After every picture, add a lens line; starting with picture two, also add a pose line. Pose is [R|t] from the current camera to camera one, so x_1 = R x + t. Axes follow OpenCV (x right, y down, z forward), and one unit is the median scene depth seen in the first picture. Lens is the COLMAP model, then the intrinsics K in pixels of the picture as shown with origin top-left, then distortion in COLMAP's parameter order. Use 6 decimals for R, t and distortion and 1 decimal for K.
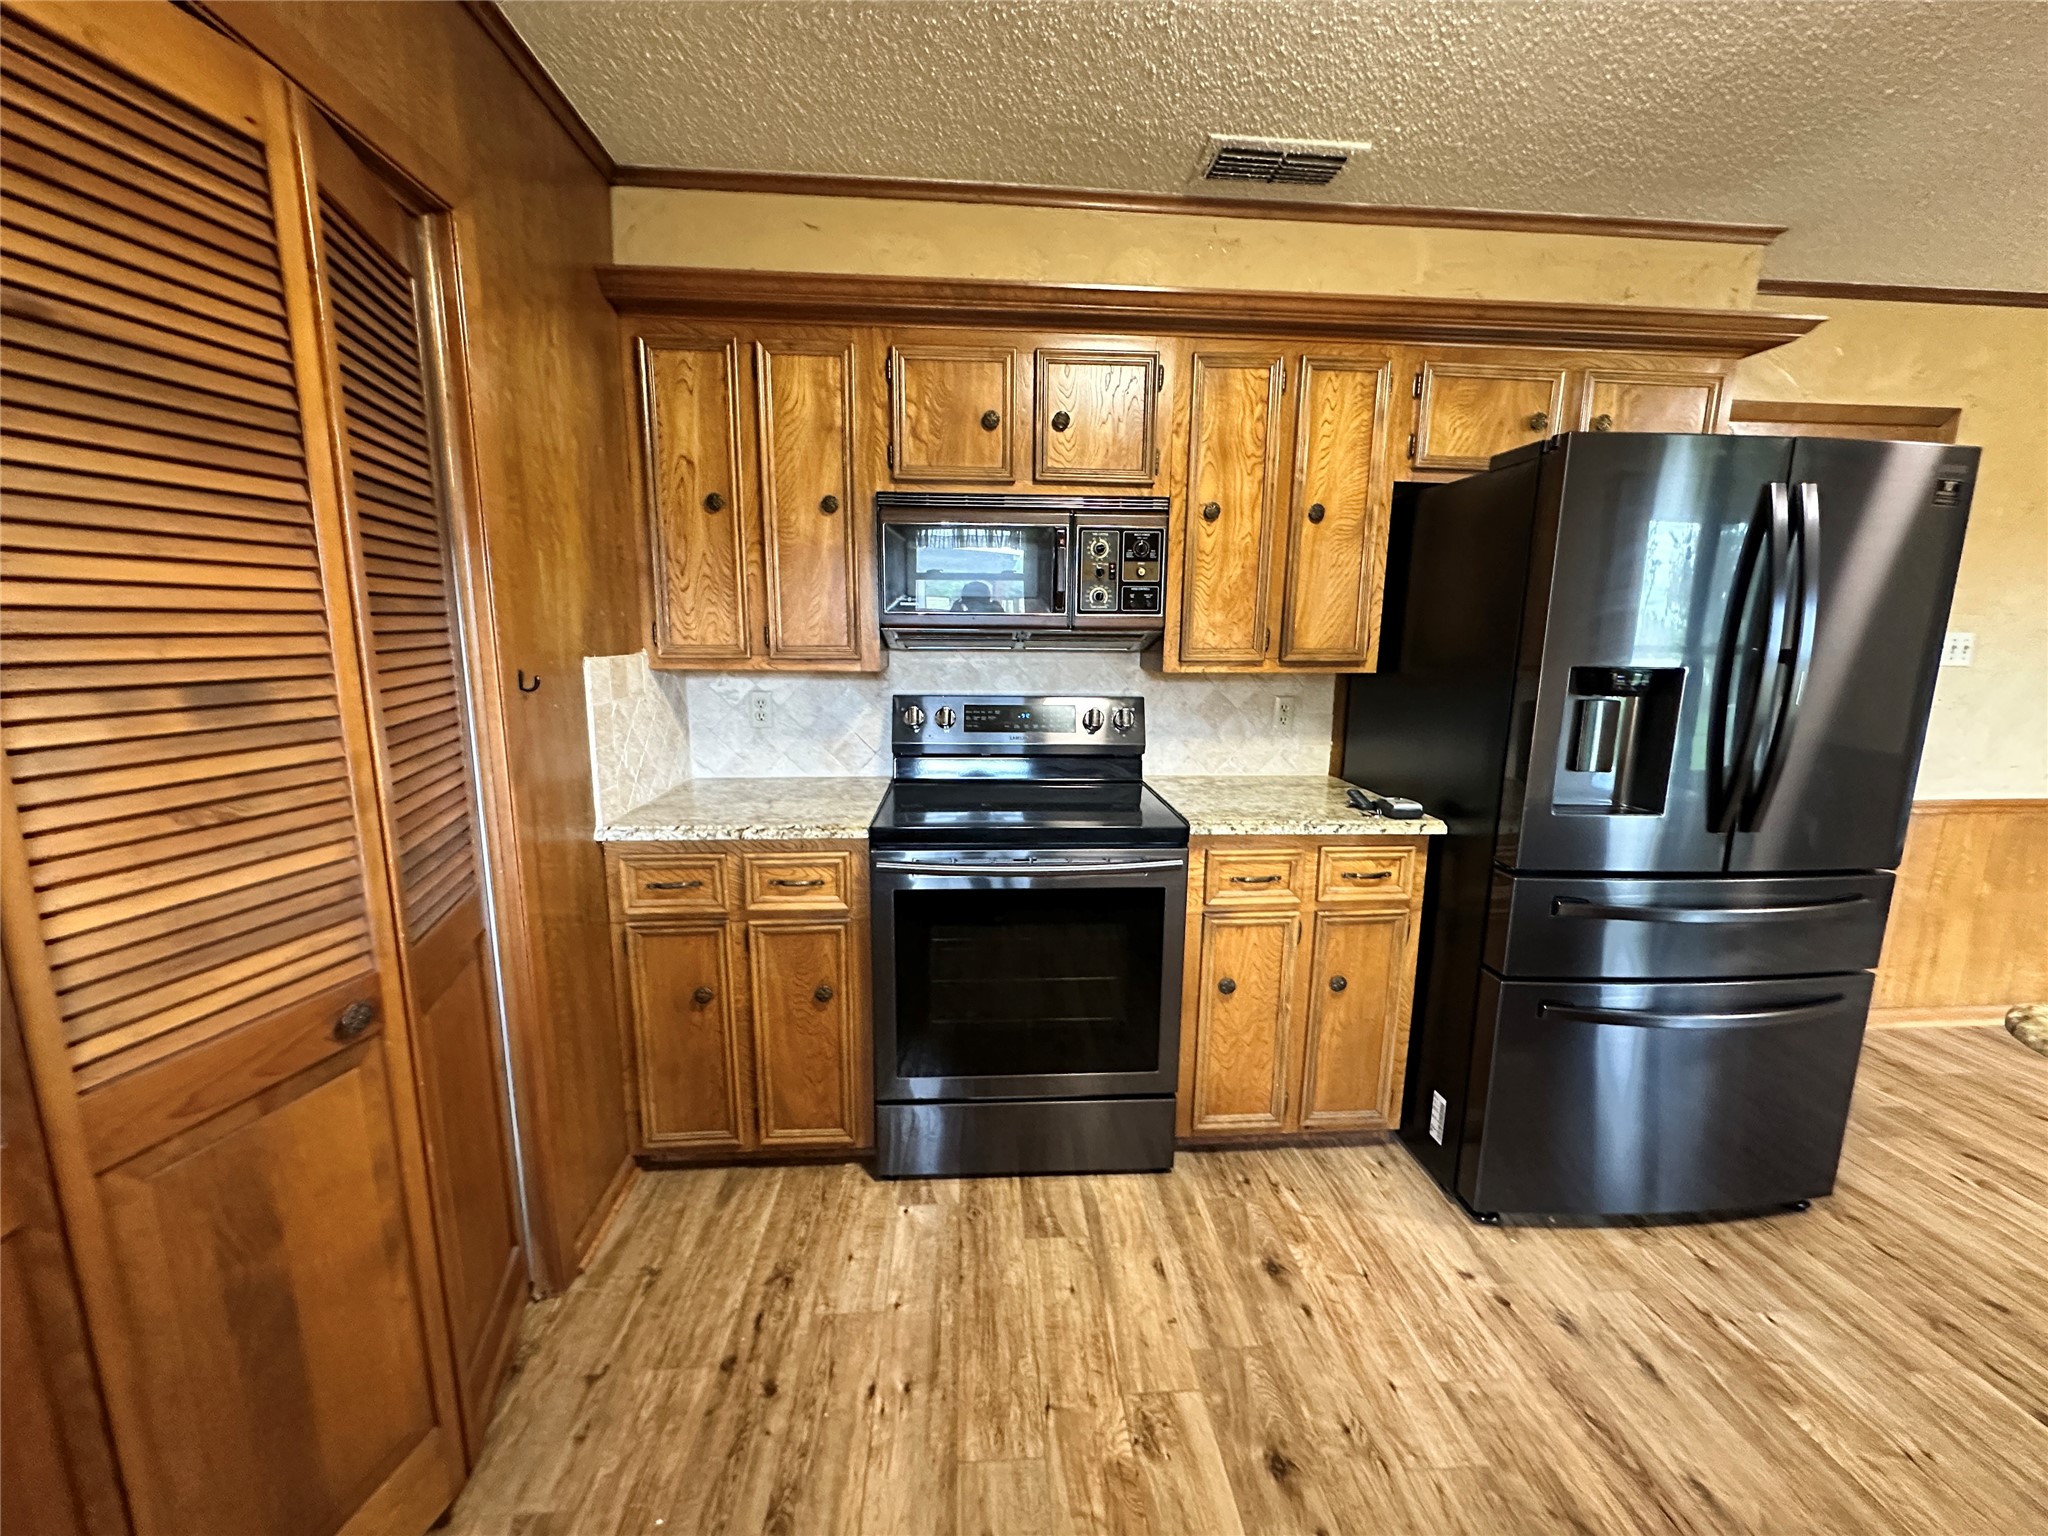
lens RADIAL K [[818.6, 0, 1021.8], [0, 818.6, 770.3], [0, 0, 1]] dist [-0.002933, 0.000213]
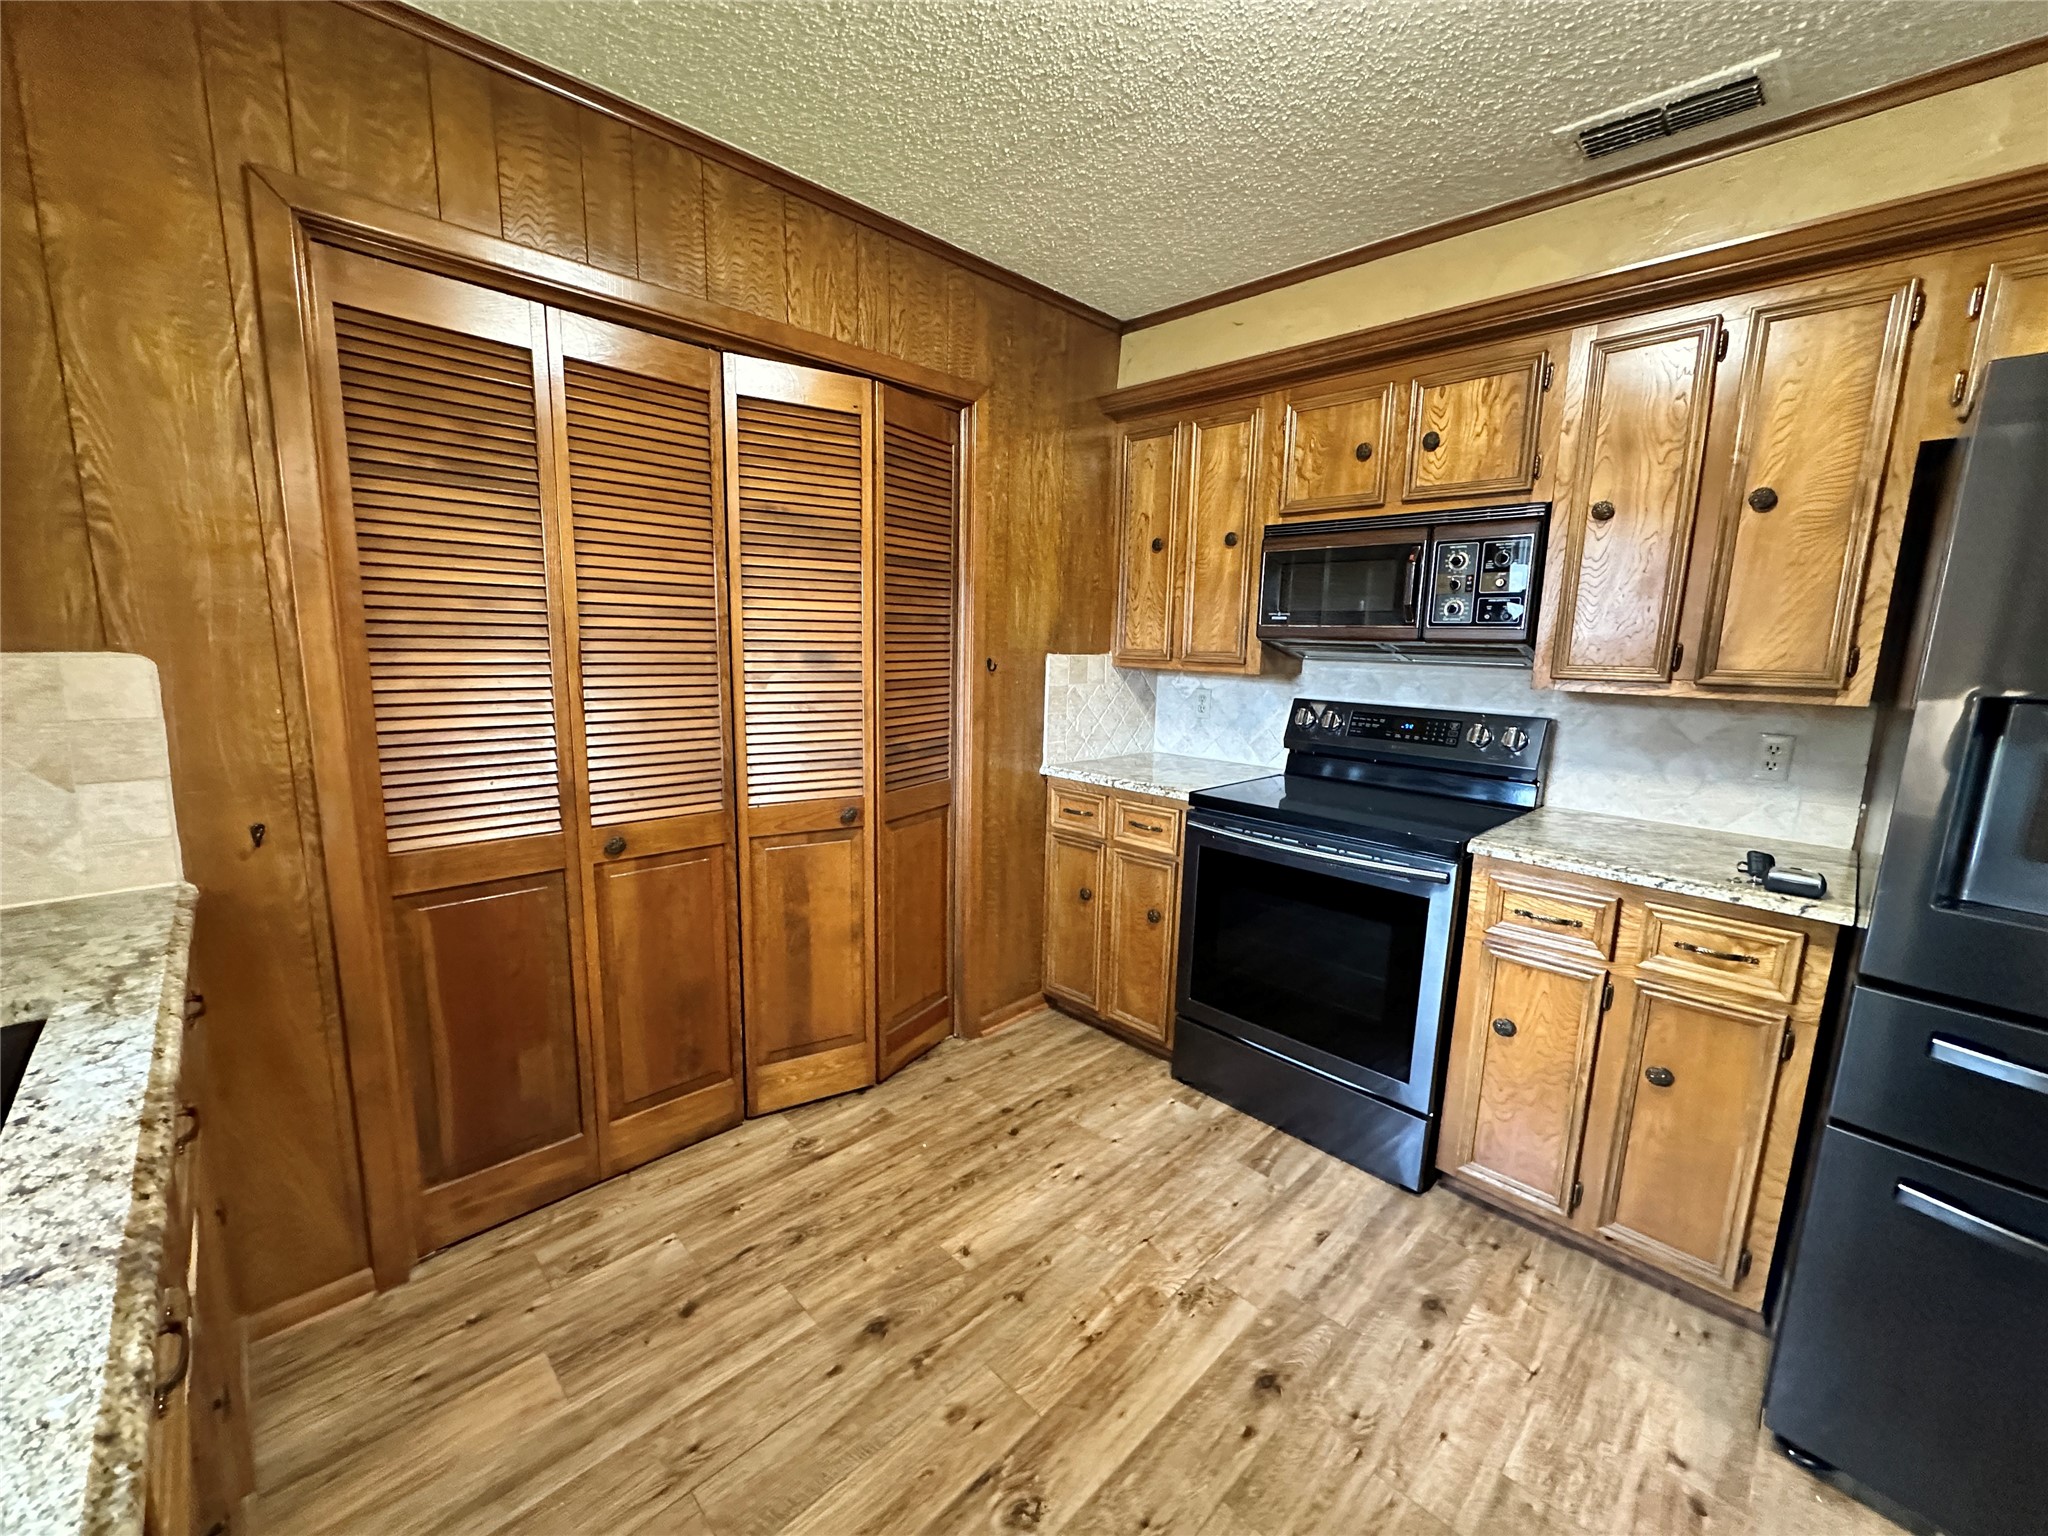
lens RADIAL K [[818.6, 0, 1021.8], [0, 818.6, 770.3], [0, 0, 1]] dist [-0.002933, 0.000213]
pose [[0.651348, 0.129506, -0.747646, 0.558425], [-0.148560, 0.988023, 0.041718, 0.020180], [0.744094, 0.083897, 0.662786, -0.039738]]
